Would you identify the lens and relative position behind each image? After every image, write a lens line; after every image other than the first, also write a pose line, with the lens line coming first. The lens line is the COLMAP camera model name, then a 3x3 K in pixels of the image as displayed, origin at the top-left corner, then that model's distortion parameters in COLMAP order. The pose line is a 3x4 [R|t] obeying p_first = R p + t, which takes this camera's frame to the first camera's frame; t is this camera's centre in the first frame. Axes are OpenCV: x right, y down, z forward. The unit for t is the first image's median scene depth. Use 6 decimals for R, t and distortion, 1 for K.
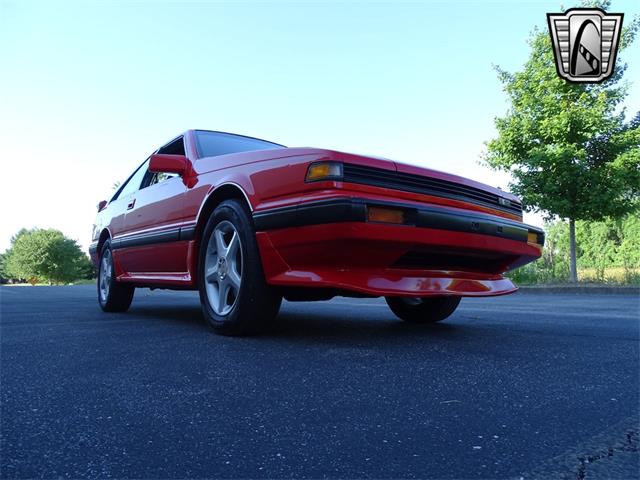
lens RADIAL K [[450.5, 0, 308.6], [0, 450.5, 243.3], [0, 0, 1]] dist [0.000169, 0.002122]
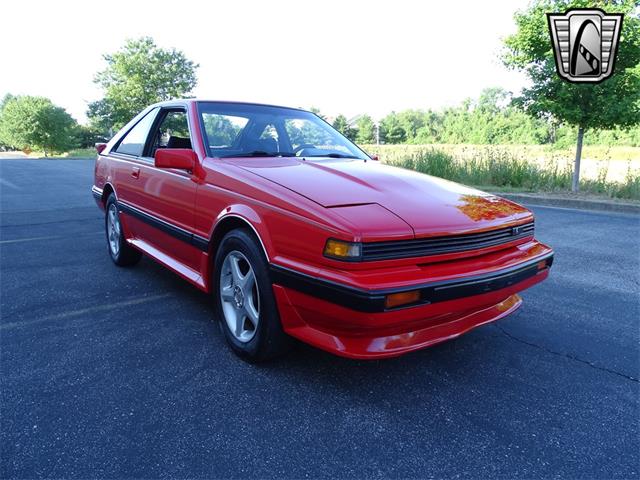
lens RADIAL K [[448.4, 0, 316.1], [0, 448.4, 240.2], [0, 0, 1]] dist [0.005925, 0.001763]
pose [[0.999896, 0.002267, 0.014268, -0.027836], [-0.005539, 0.972311, 0.233625, -0.291491], [-0.013344, -0.233680, 0.972222, 0.029283]]
